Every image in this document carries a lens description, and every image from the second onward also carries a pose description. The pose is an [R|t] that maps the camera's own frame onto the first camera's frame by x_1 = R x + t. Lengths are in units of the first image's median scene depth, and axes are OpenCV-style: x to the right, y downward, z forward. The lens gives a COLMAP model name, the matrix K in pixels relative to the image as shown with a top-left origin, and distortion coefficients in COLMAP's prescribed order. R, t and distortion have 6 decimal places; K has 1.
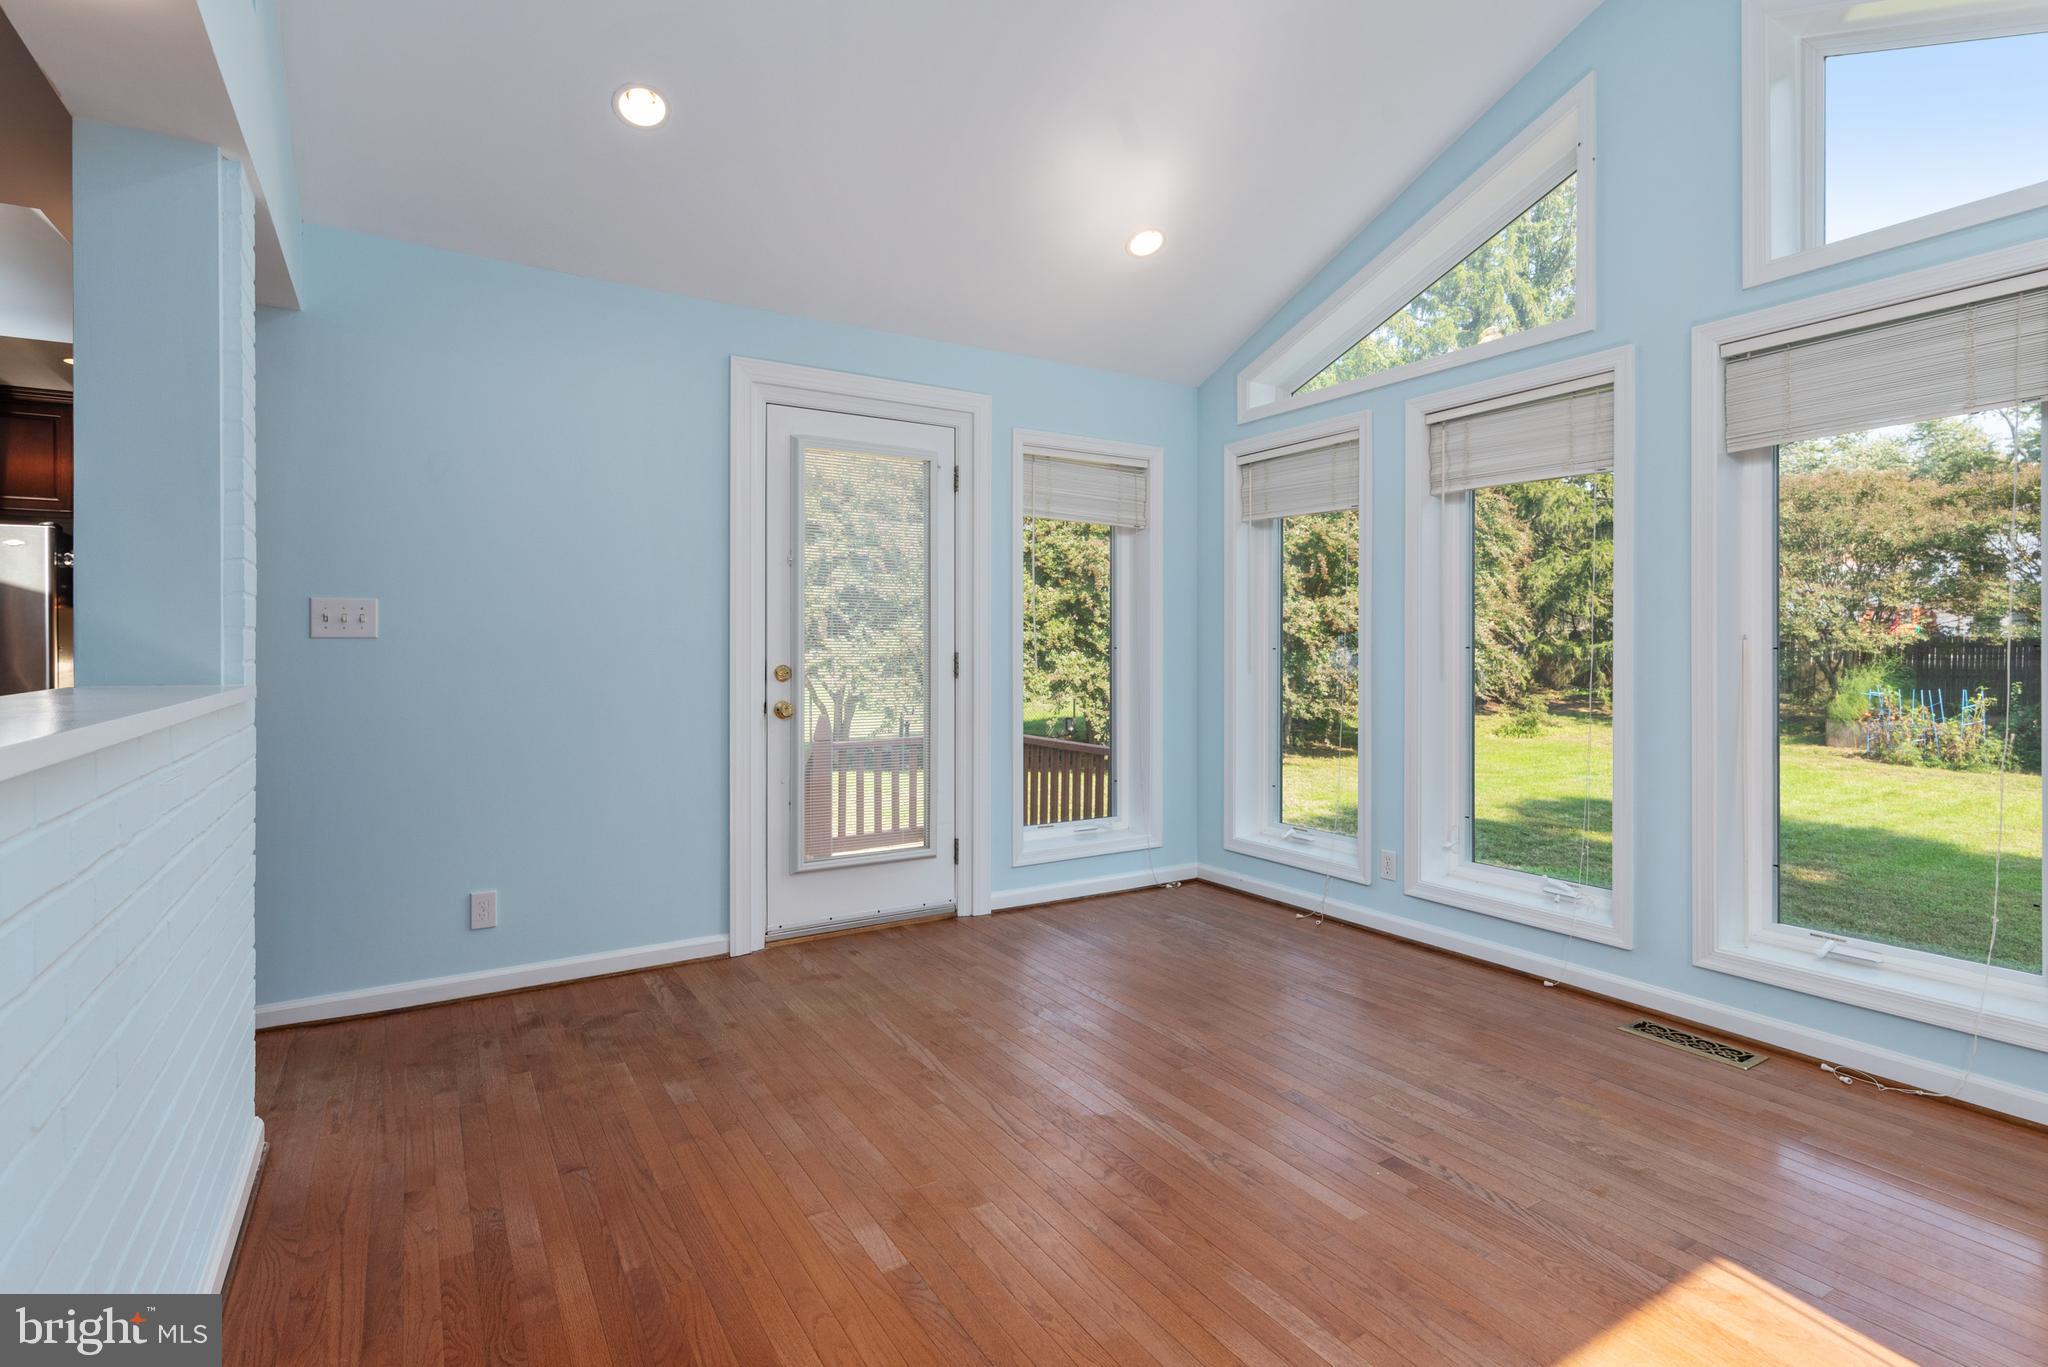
lens RADIAL K [[999.7, 0, 1026.4], [0, 999.7, 649.7], [0, 0, 1]] dist [0.002638, 0.000782]
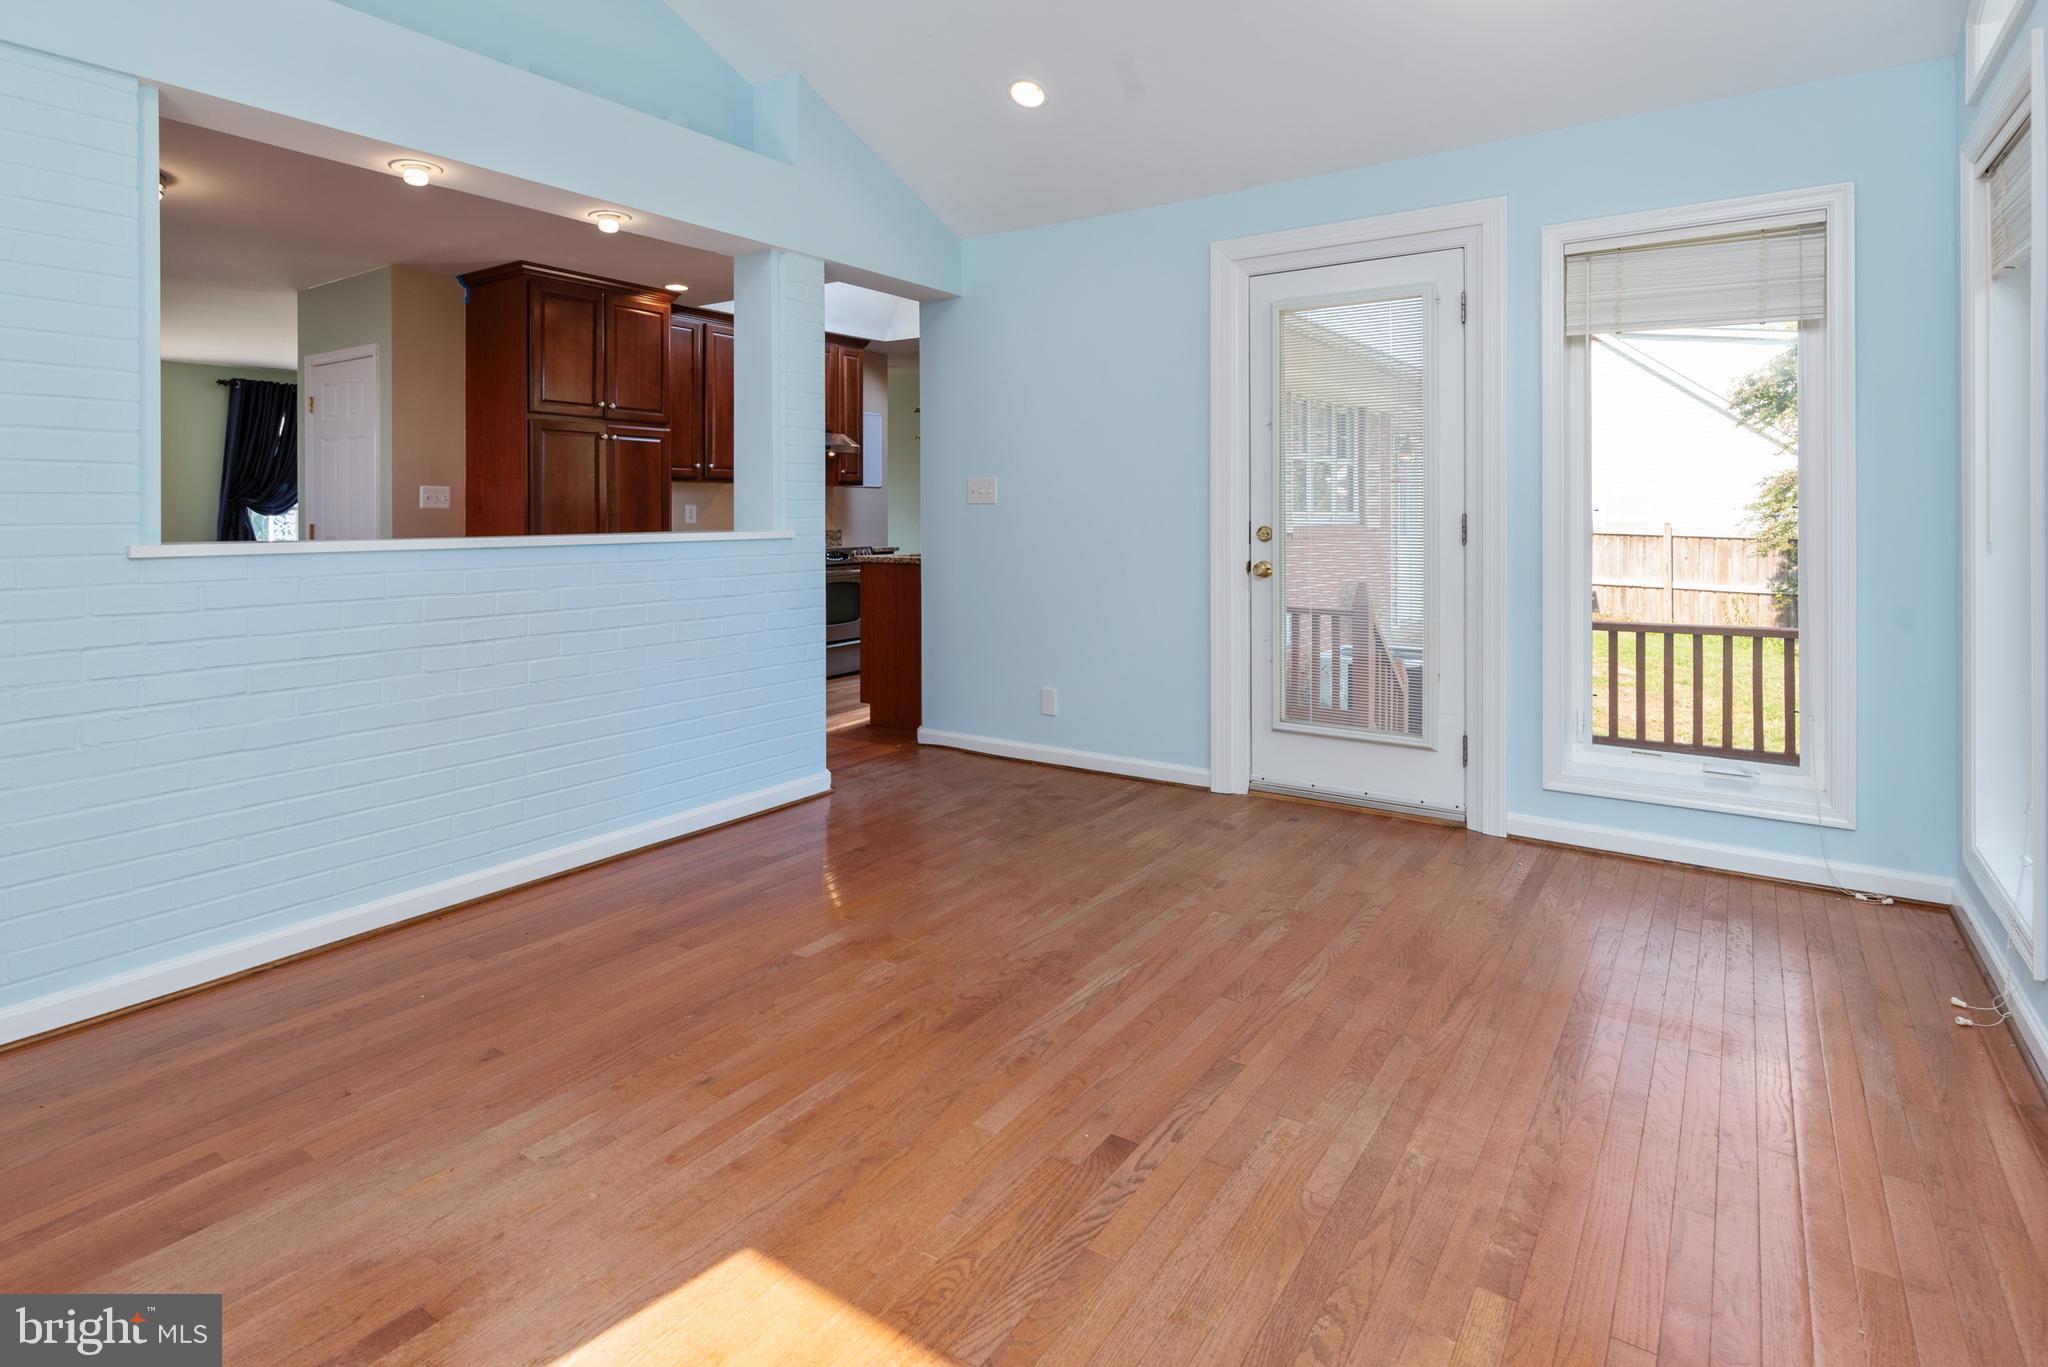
lens RADIAL K [[1037.4, 0, 1020.3], [0, 1037.4, 505.2], [0, 0, 1]] dist [0.001369, 0.000187]
pose [[0.403869, -0.004723, -0.914805, 0.653285], [-0.000003, 0.999987, -0.005164, 0.000308], [0.914817, 0.002088, 0.403864, 0.346705]]
